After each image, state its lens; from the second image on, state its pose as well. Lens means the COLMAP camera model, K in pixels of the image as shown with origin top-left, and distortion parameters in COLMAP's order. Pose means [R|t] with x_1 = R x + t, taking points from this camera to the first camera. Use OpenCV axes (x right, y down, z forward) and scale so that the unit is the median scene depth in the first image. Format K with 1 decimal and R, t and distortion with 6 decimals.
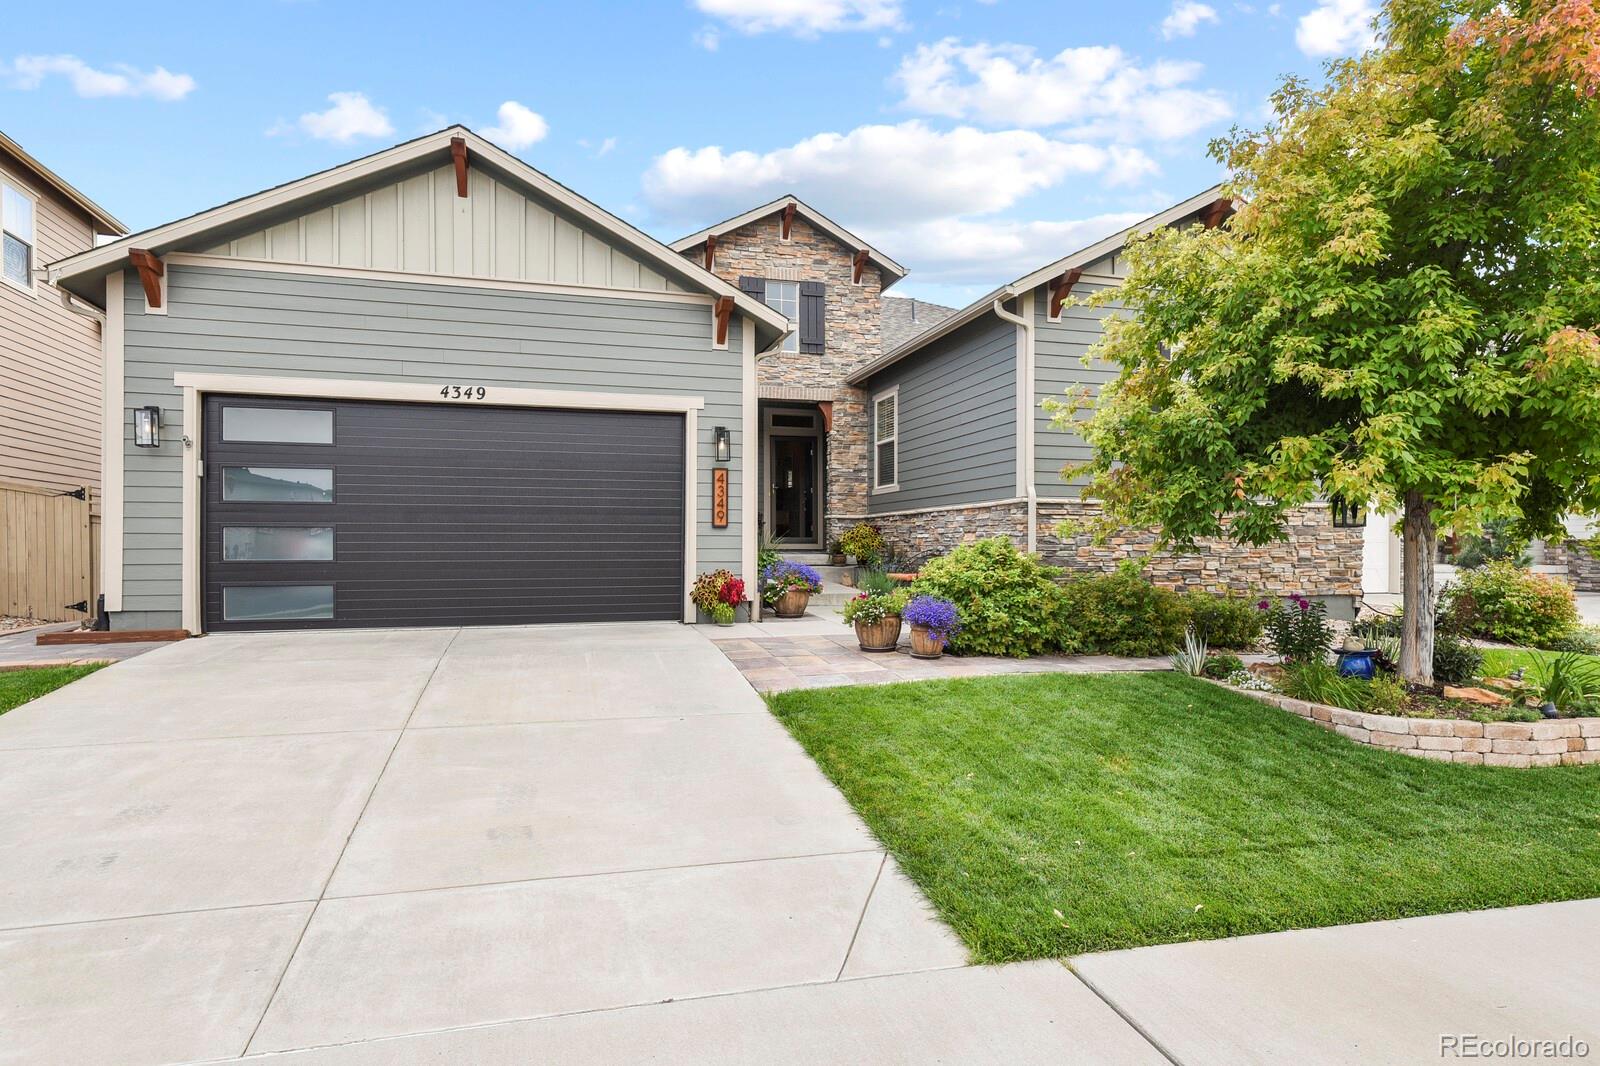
lens RADIAL K [[893.7, 0, 798.7], [0, 893.7, 541.1], [0, 0, 1]] dist [0.018233, 0.001784]
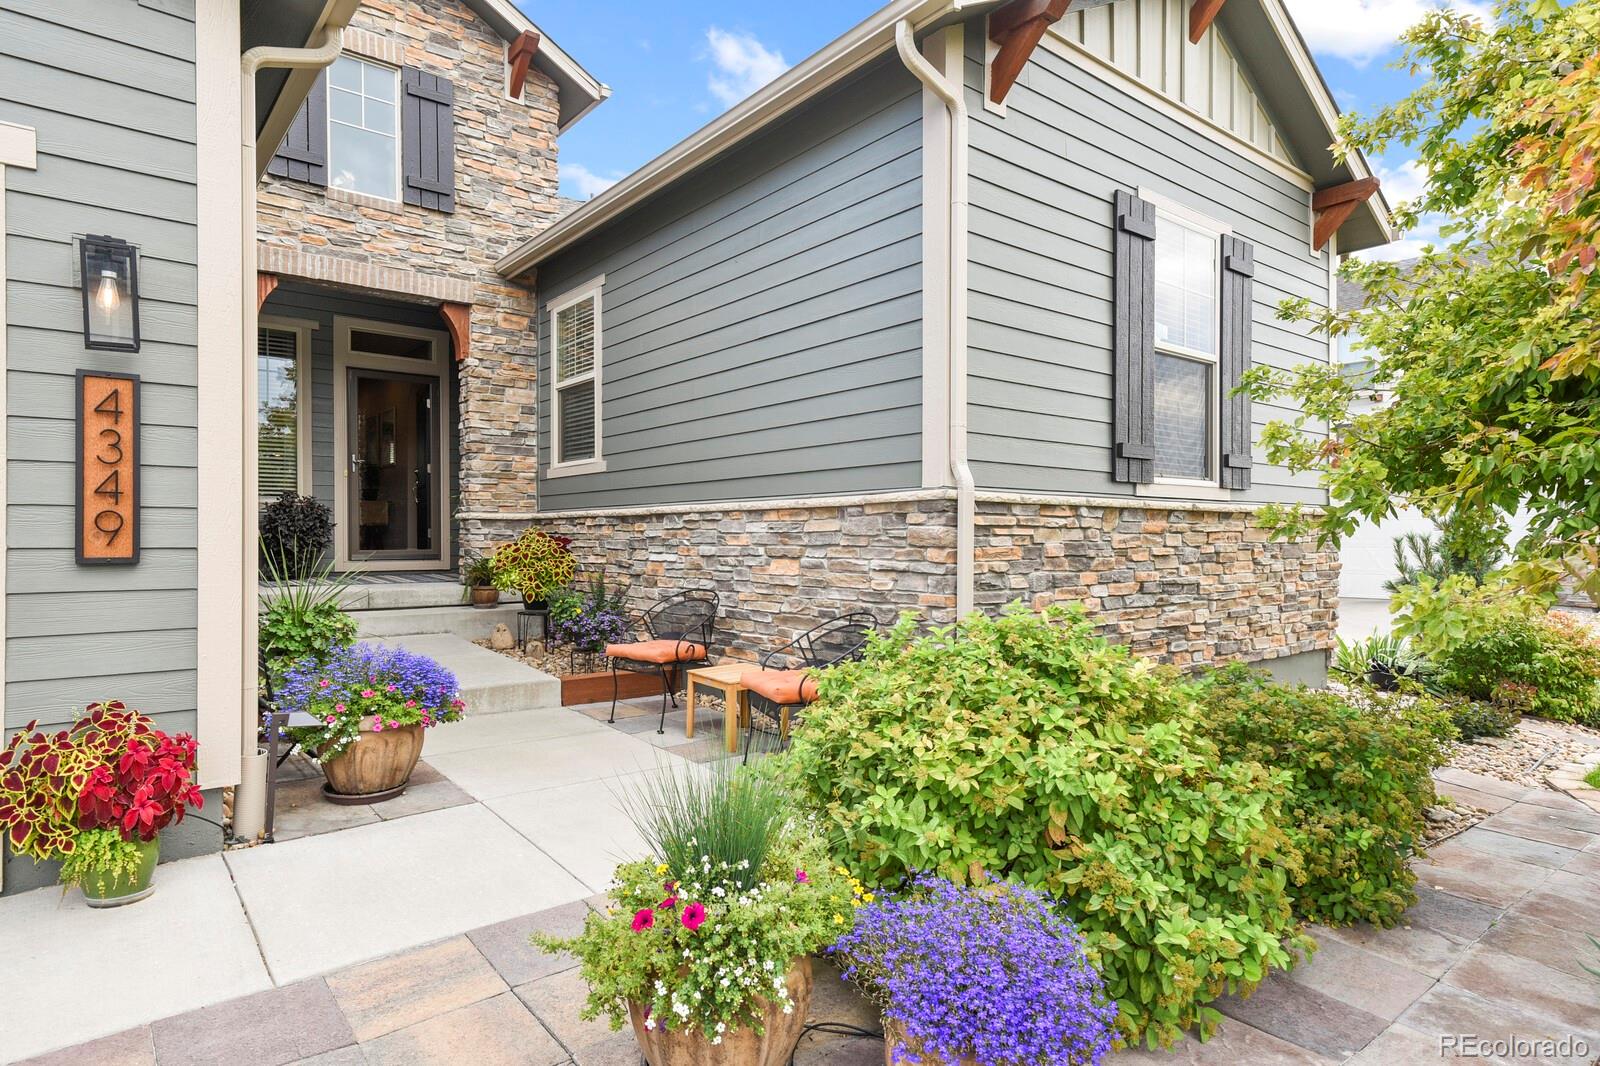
lens RADIAL K [[893.7, 0, 808.8], [0, 893.7, 537.7], [0, 0, 1]] dist [0.018233, 0.001784]
pose [[0.914433, -0.002189, 0.404732, 0.005111], [-0.001056, 0.999969, 0.007793, -0.019546], [-0.404737, -0.007554, 0.914402, 0.438193]]
